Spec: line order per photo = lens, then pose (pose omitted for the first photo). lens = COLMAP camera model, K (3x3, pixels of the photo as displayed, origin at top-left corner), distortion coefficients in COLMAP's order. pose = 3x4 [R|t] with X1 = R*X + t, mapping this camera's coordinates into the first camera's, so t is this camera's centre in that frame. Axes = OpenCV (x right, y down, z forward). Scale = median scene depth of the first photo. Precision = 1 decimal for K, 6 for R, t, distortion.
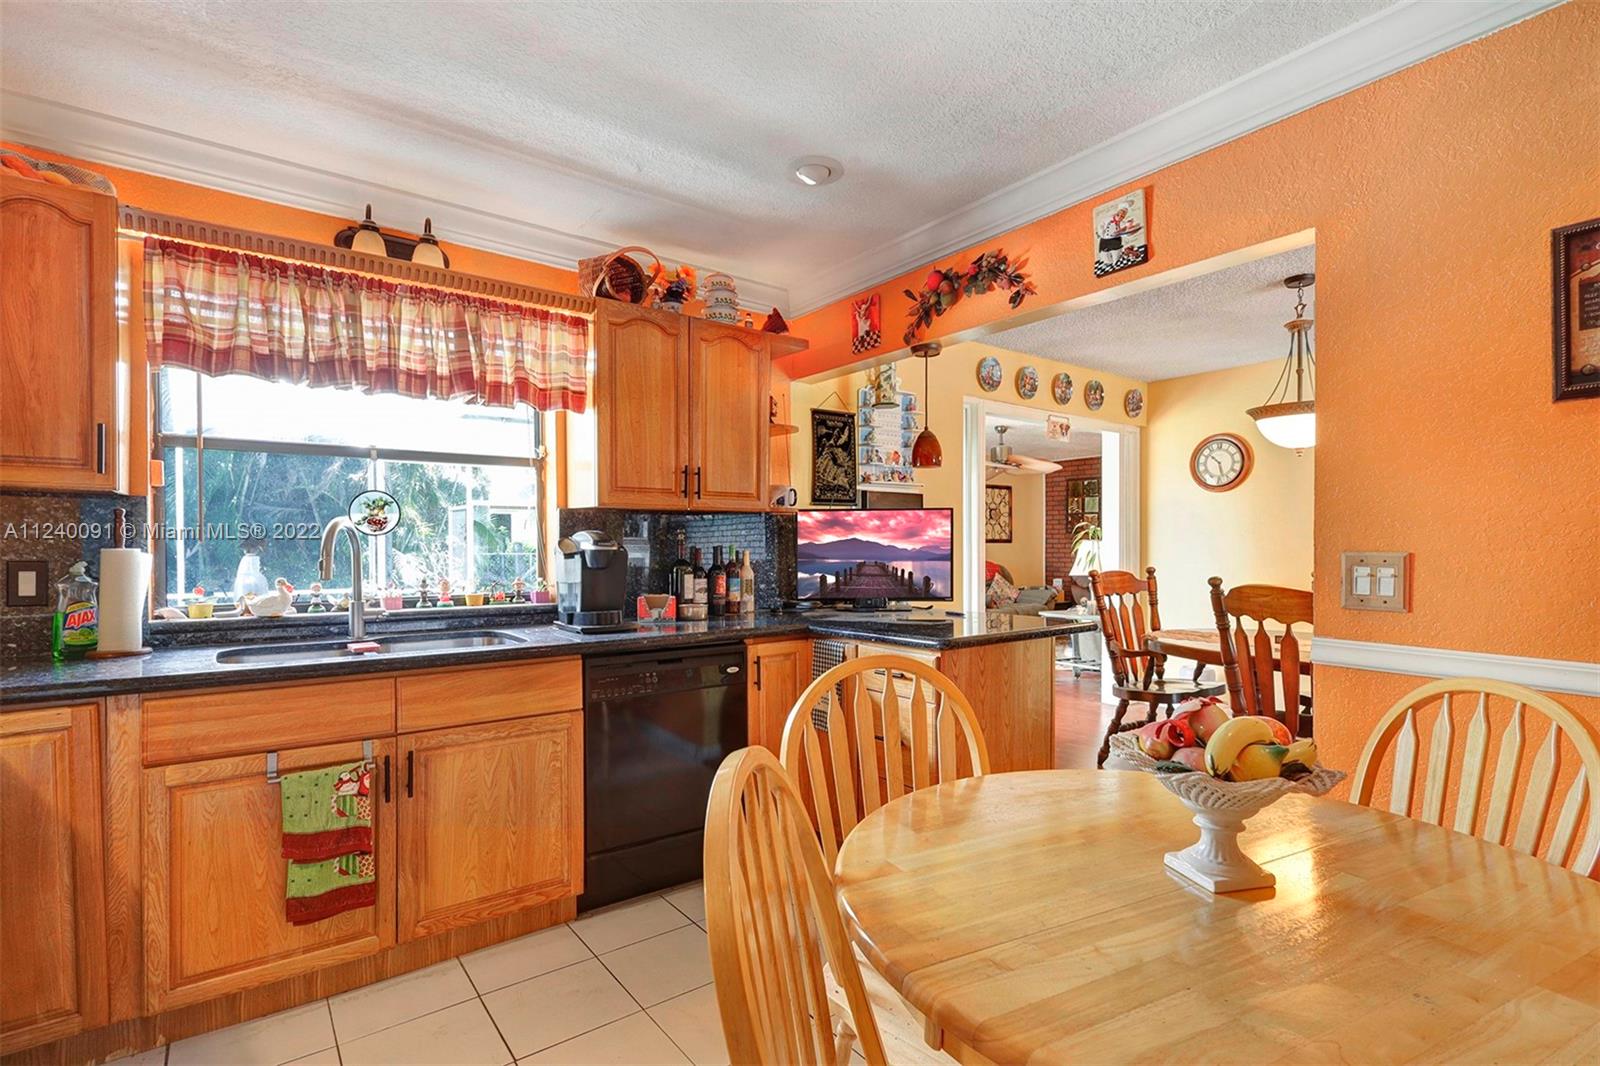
lens RADIAL K [[769.1, 0, 800.0], [0, 769.1, 533.0], [0, 0, 1]] dist [0.001099, 0.000257]
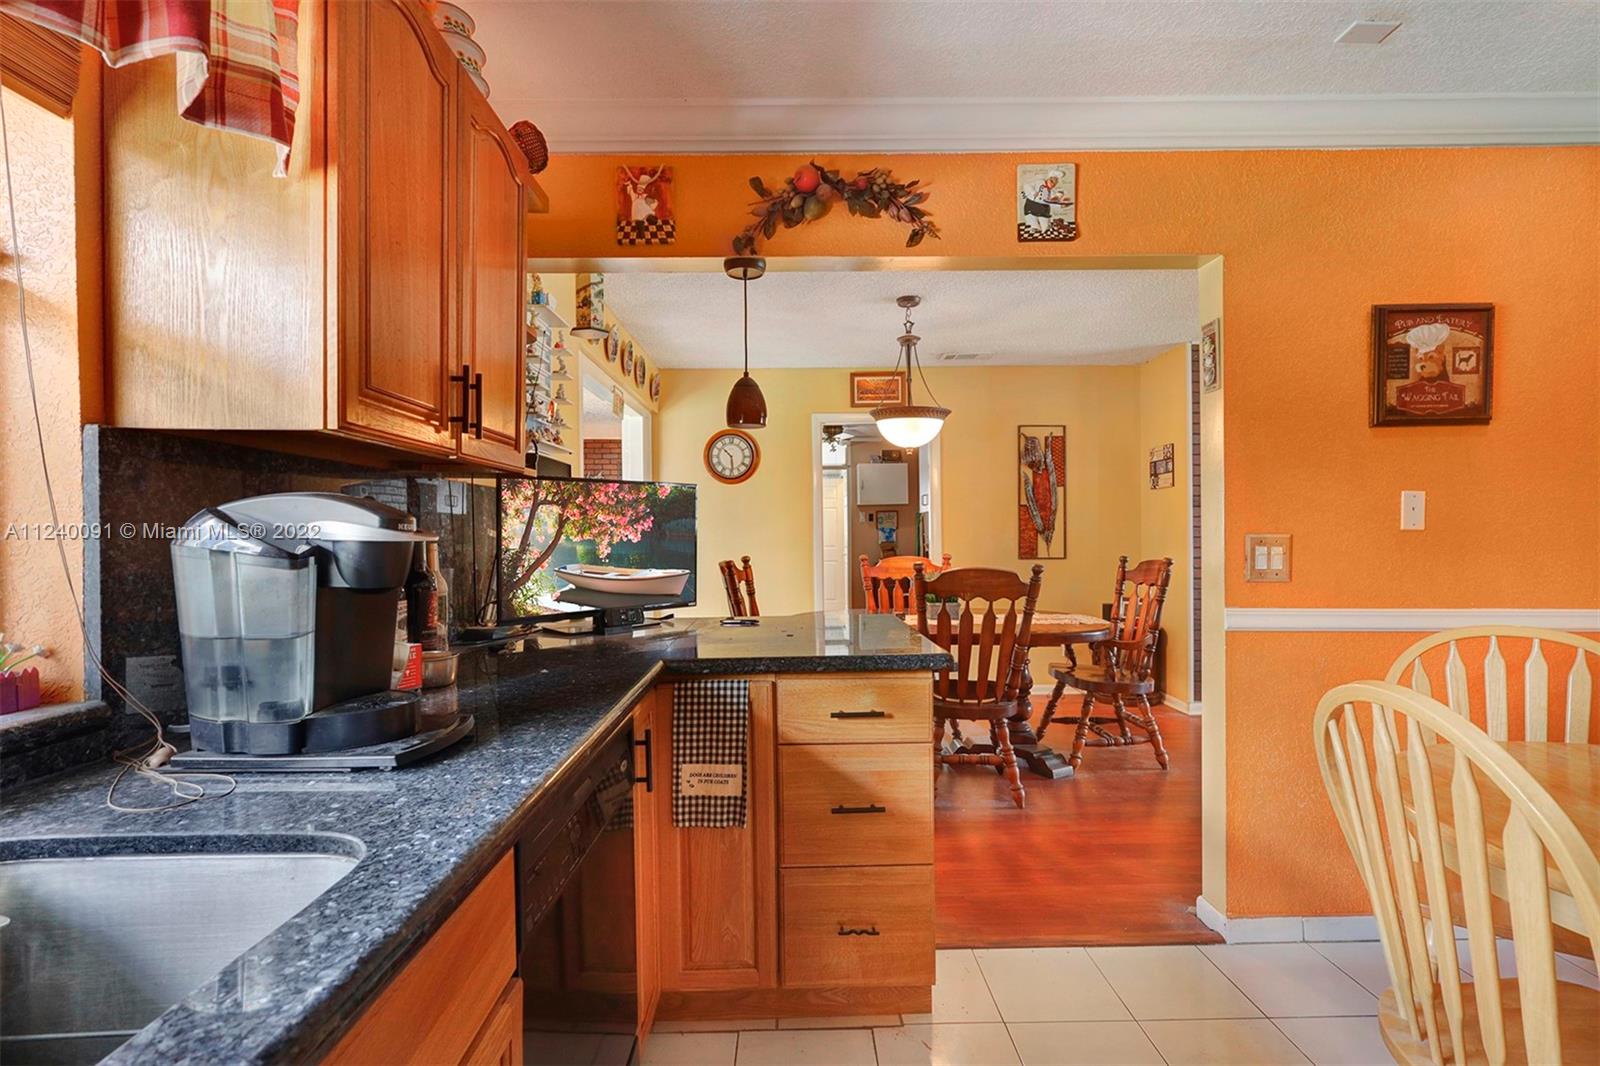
lens RADIAL K [[750.6, 0, 805.9], [0, 750.6, 521.1], [0, 0, 1]] dist [-0.000130, -0.000148]
pose [[0.586930, 0.010883, 0.809564, -0.420838], [-0.005285, 0.999940, -0.009611, 0.012665], [-0.809620, 0.001362, 0.586952, 0.582483]]
